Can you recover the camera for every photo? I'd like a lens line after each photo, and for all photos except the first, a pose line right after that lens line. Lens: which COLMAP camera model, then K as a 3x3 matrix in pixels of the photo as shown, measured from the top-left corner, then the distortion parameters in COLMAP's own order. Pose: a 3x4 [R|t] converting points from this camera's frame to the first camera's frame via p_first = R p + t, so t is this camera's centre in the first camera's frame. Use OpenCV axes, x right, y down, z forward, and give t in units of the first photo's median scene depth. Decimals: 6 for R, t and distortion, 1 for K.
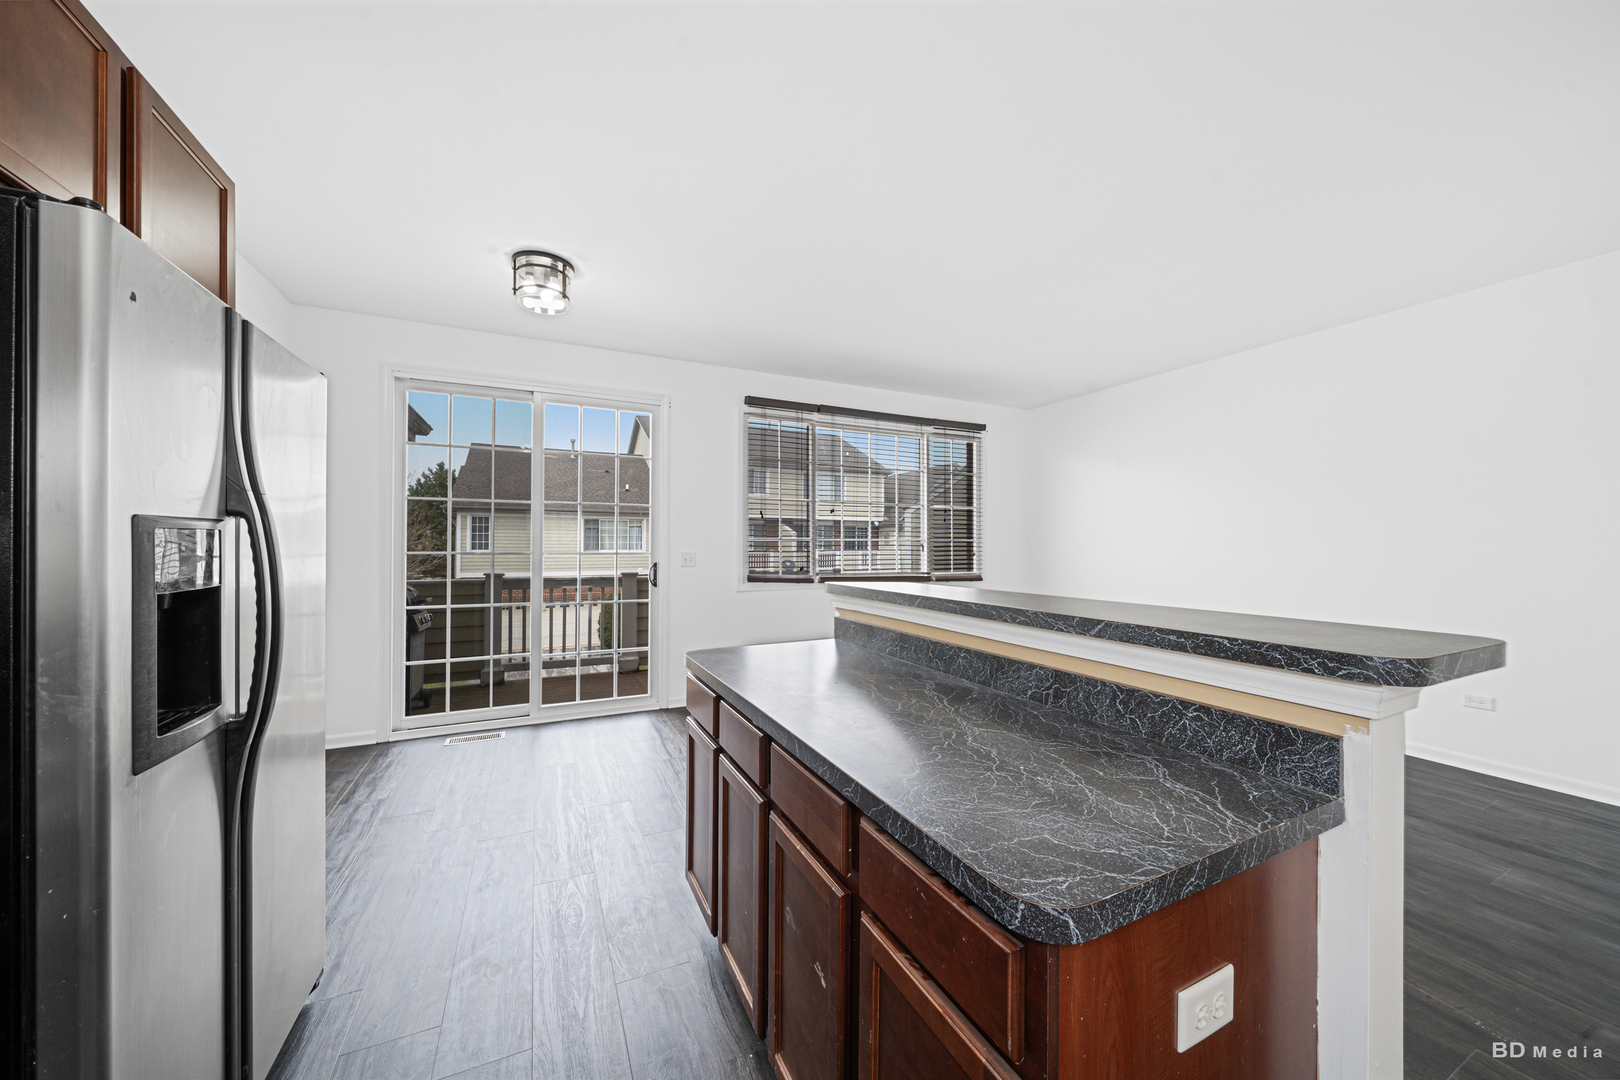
lens RADIAL K [[567.4, 0, 819.0], [0, 567.4, 540.8], [0, 0, 1]] dist [-0.002073, -0.000099]
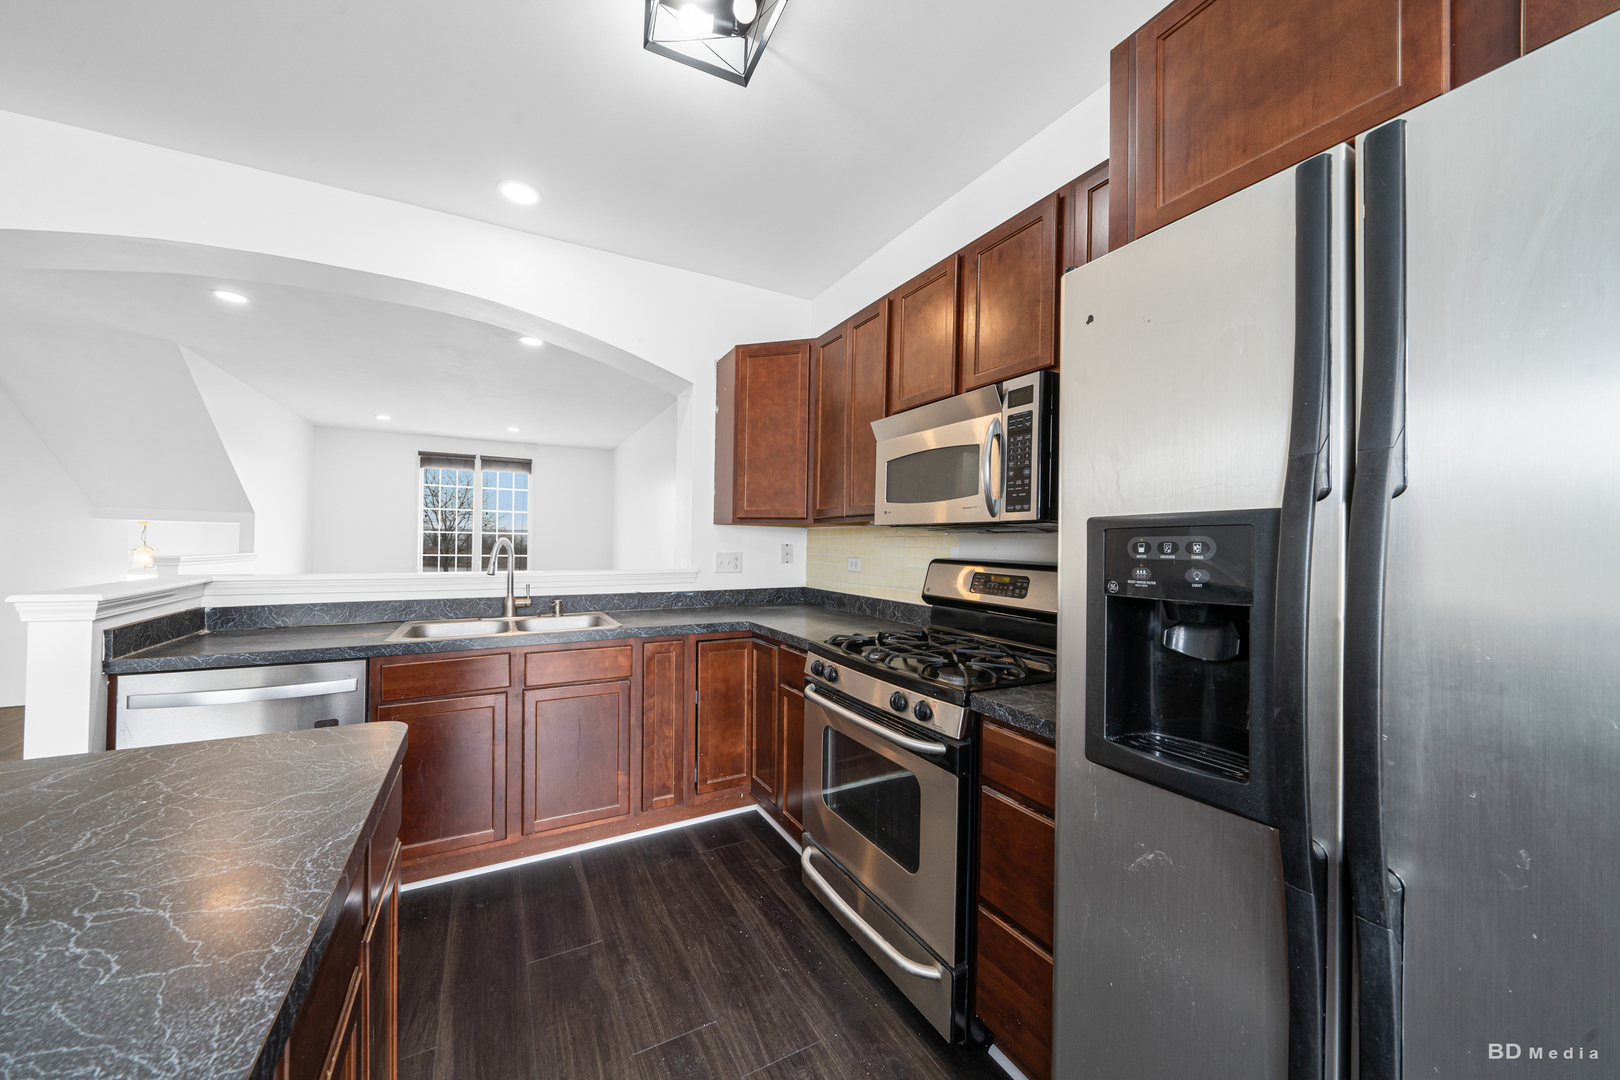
lens RADIAL K [[567.4, 0, 807.4], [0, 567.4, 541.2], [0, 0, 1]] dist [-0.002073, -0.000099]
pose [[-0.998920, -0.013597, -0.044425, -0.122360], [-0.012982, 0.999816, -0.014095, 0.004024], [0.044609, -0.013503, -0.998913, 0.403731]]
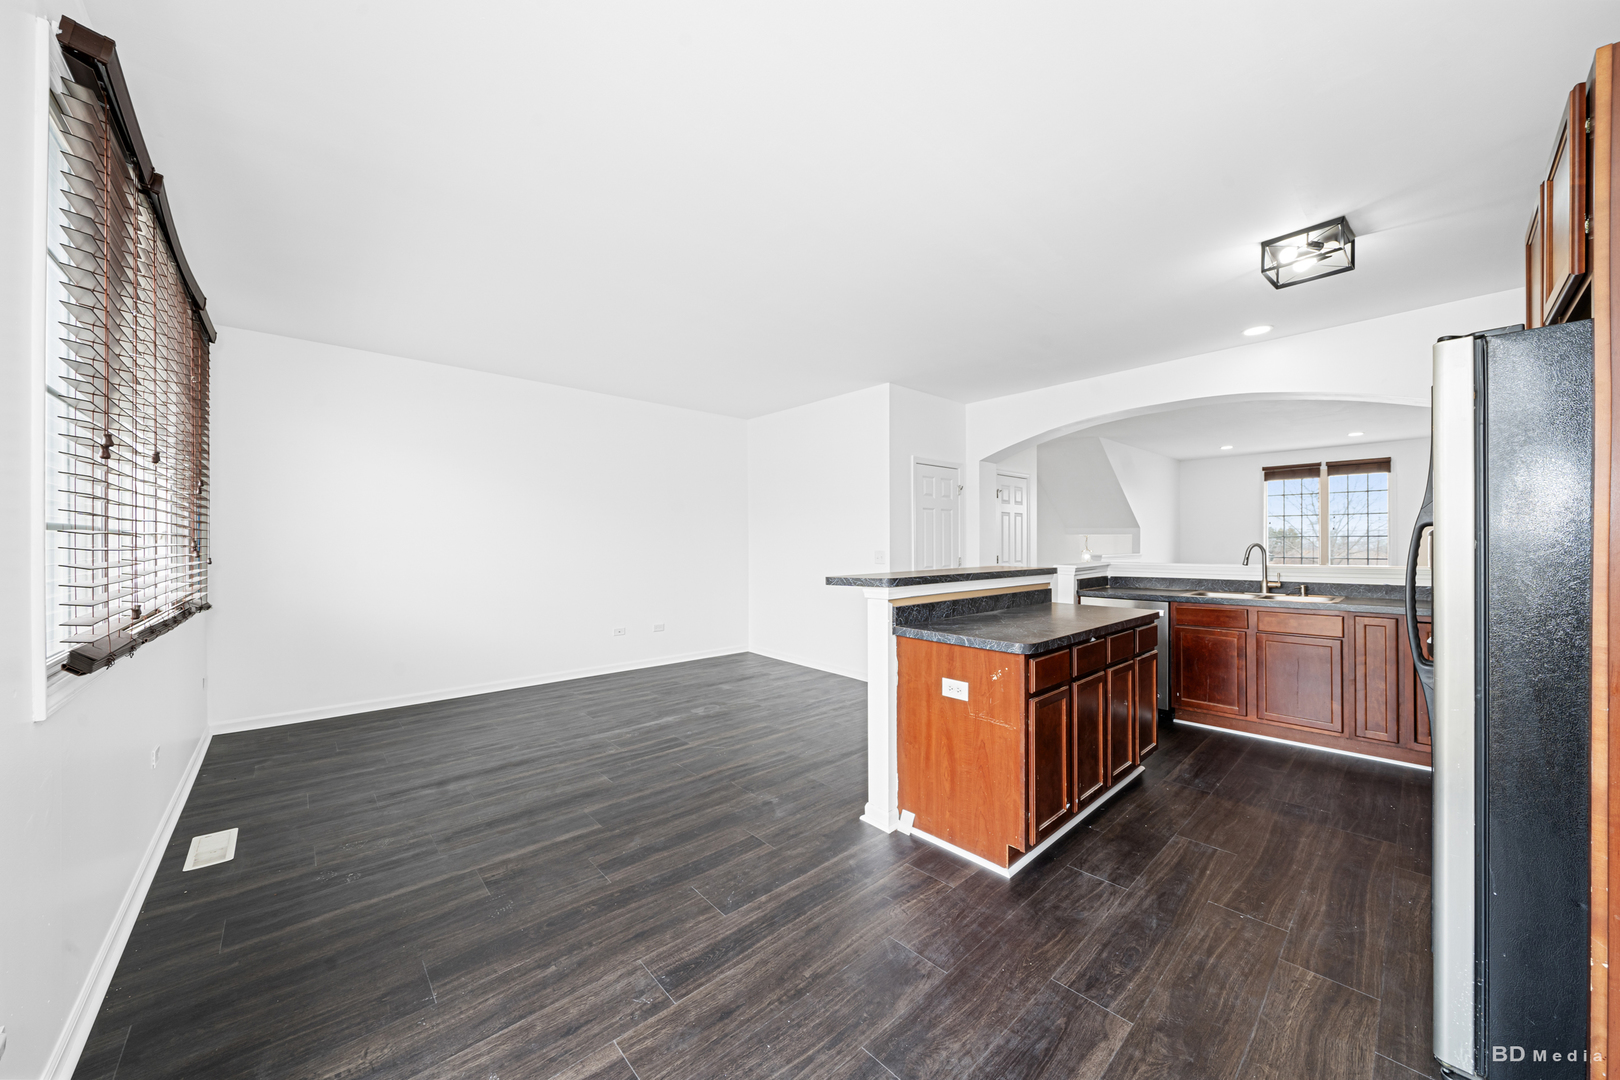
lens RADIAL K [[567.4, 0, 765.5], [0, 567.4, 543.1], [0, 0, 1]] dist [-0.002073, -0.000099]
pose [[-0.237369, 0.001199, 0.971419, -0.521225], [-0.008410, 0.999959, -0.003290, 0.007056], [-0.971383, -0.008950, -0.237350, 0.784788]]
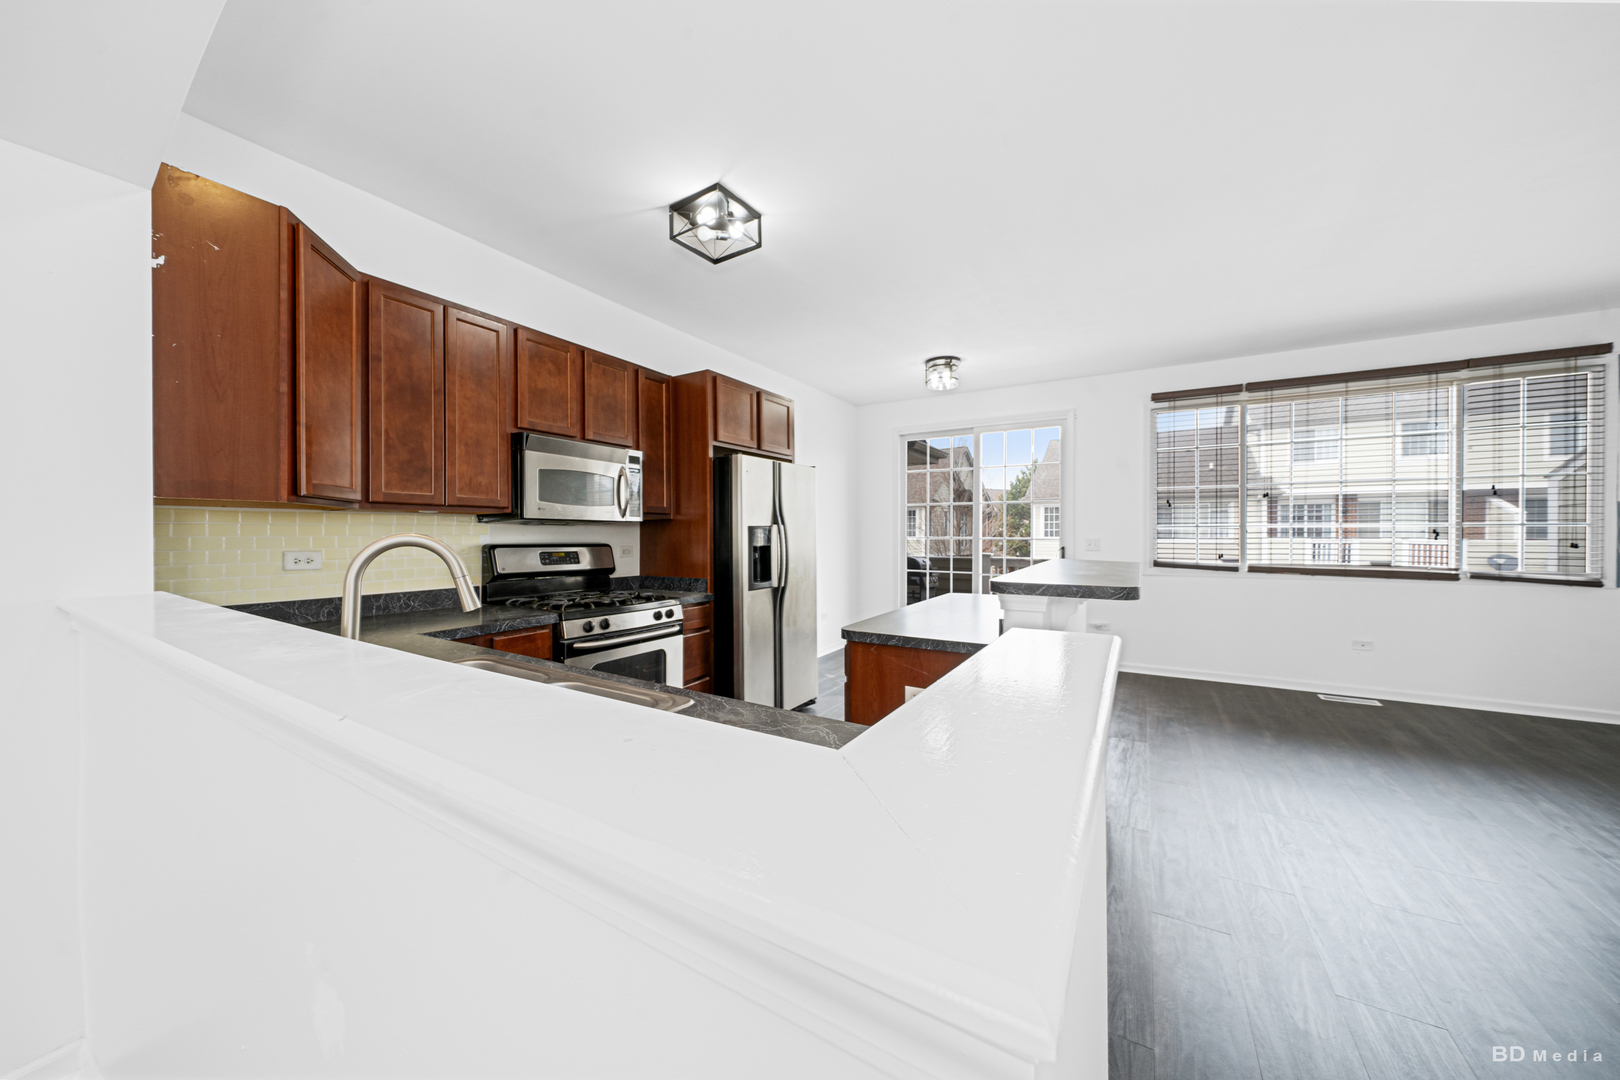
lens RADIAL K [[567.4, 0, 794.0], [0, 567.4, 535.2], [0, 0, 1]] dist [-0.002073, -0.000099]
pose [[0.528567, 0.002684, -0.848887, 0.459419], [0.008458, 0.999929, 0.008428, -0.002074], [0.848849, -0.011634, 0.528507, -0.162420]]
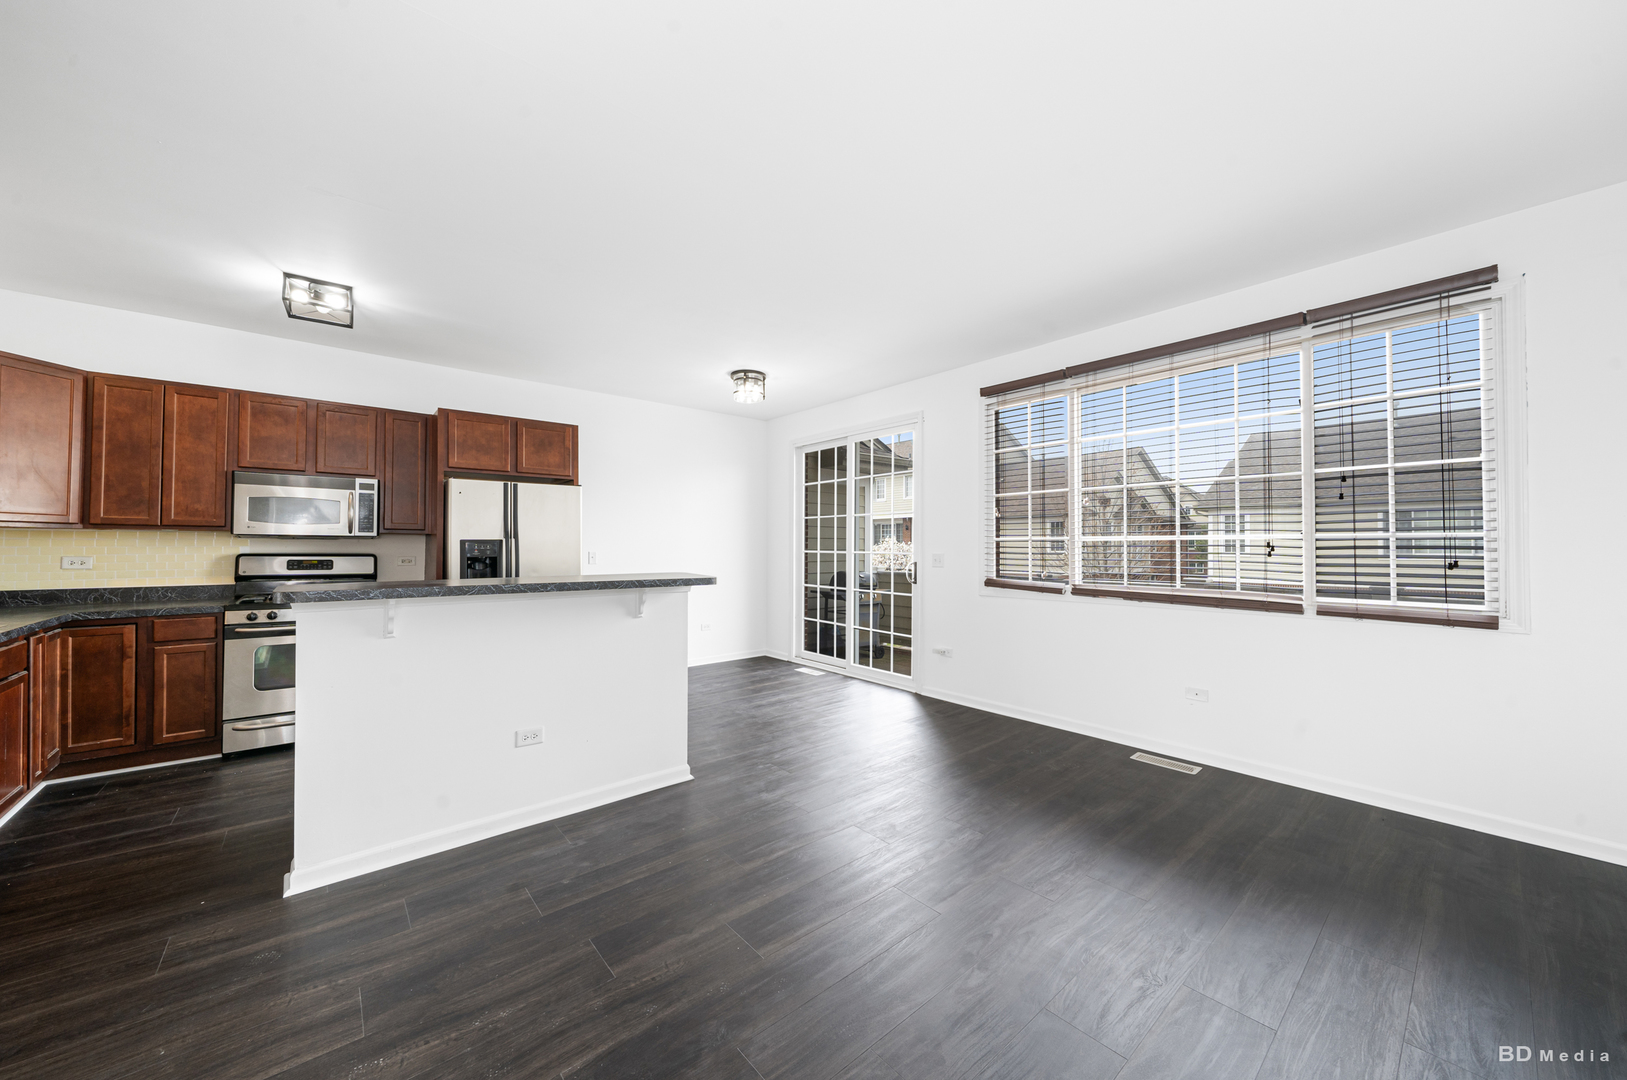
lens RADIAL K [[569.9, 0, 784.2], [0, 569.9, 534.9], [0, 0, 1]] dist [-0.002073, -0.000099]
pose [[0.230270, -0.019581, -0.972930, 0.767079], [0.006972, 0.999805, -0.018472, 0.003852], [0.973102, -0.002529, 0.230361, 0.489558]]
